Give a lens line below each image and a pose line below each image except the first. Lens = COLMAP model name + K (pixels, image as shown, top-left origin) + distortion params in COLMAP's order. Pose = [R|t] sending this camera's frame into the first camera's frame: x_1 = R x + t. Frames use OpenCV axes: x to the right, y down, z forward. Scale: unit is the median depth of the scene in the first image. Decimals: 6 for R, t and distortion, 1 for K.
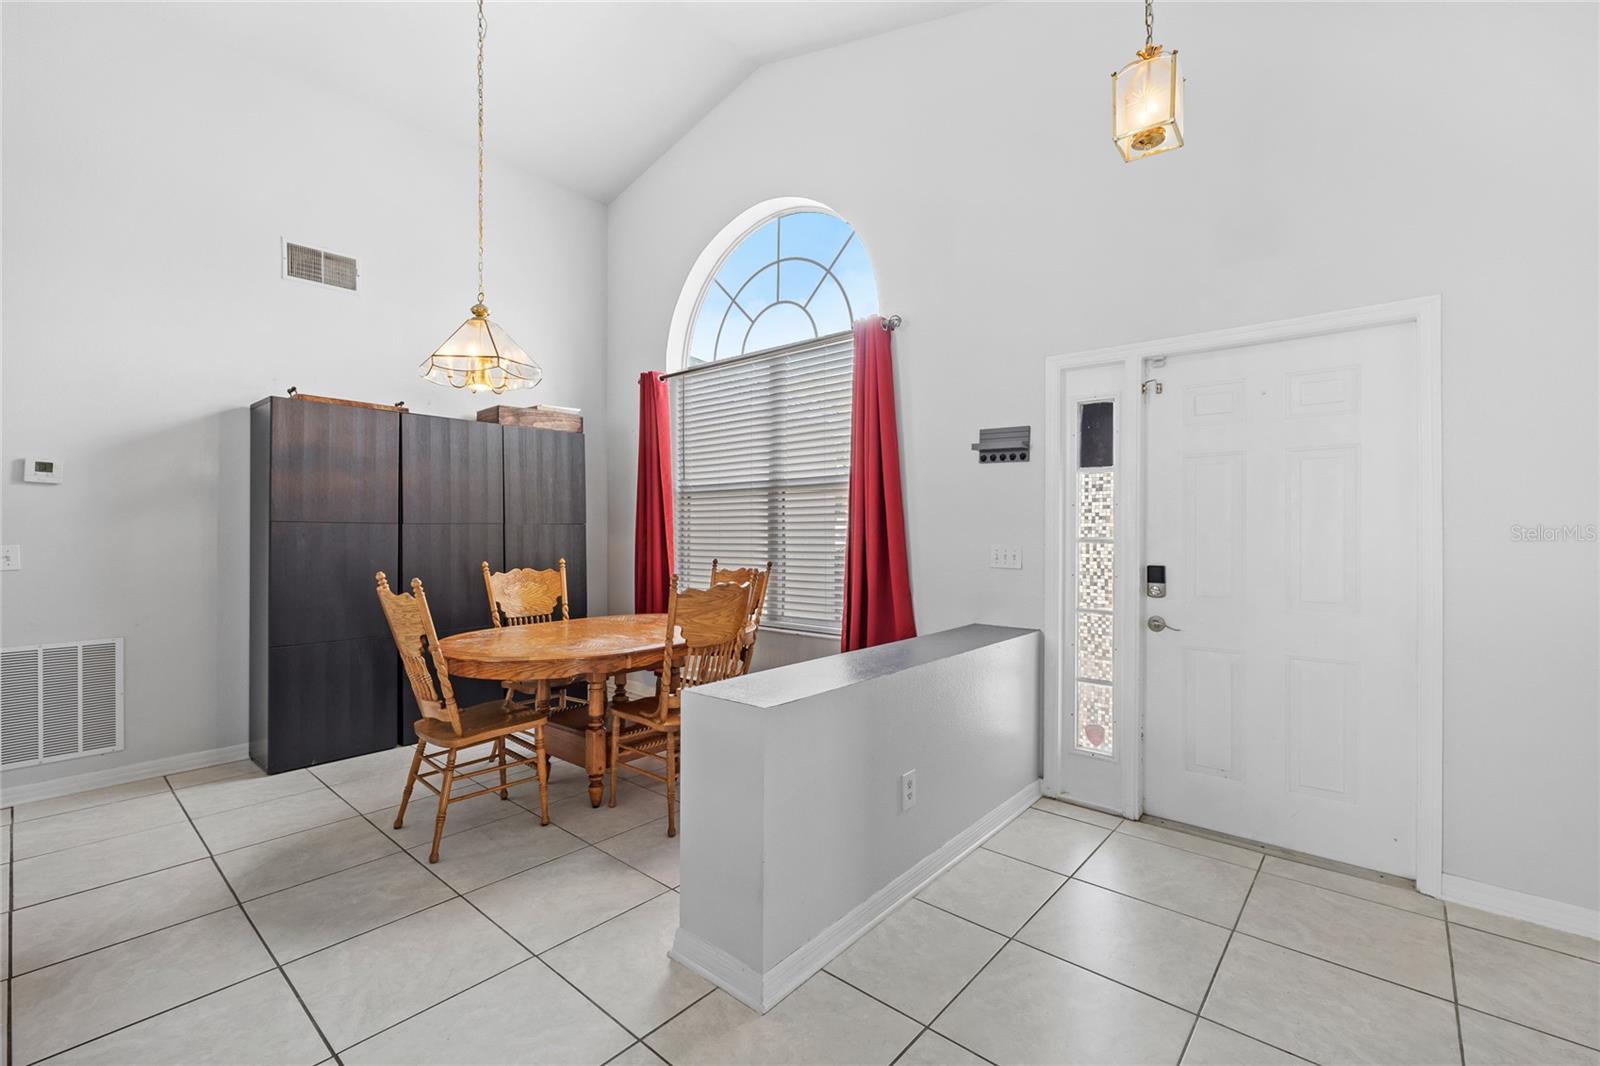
lens RADIAL K [[685.3, 0, 805.9], [0, 685.3, 538.2], [0, 0, 1]] dist [0.001159, -0.000812]
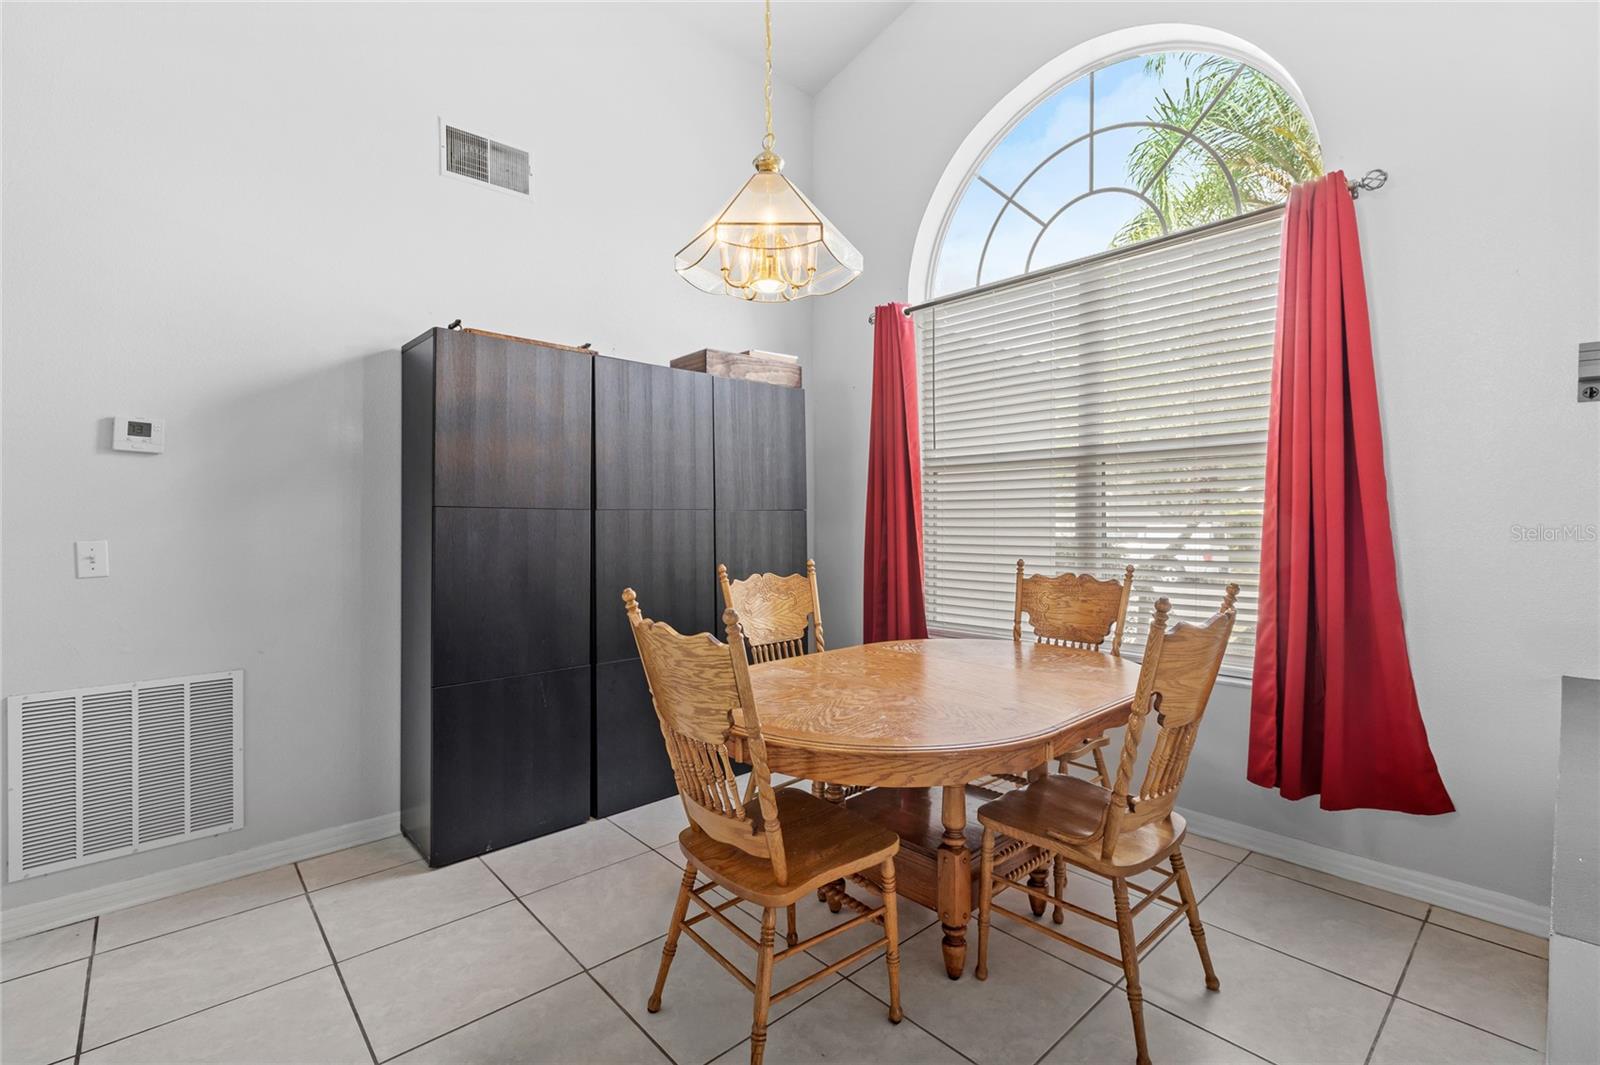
lens RADIAL K [[685.3, 0, 794.4], [0, 685.3, 526.0], [0, 0, 1]] dist [0.001159, -0.000812]
pose [[0.994183, -0.000412, -0.107707, -0.318516], [0.000481, 1.000000, 0.000610, -0.004336], [0.107707, -0.000658, 0.994182, 0.322701]]
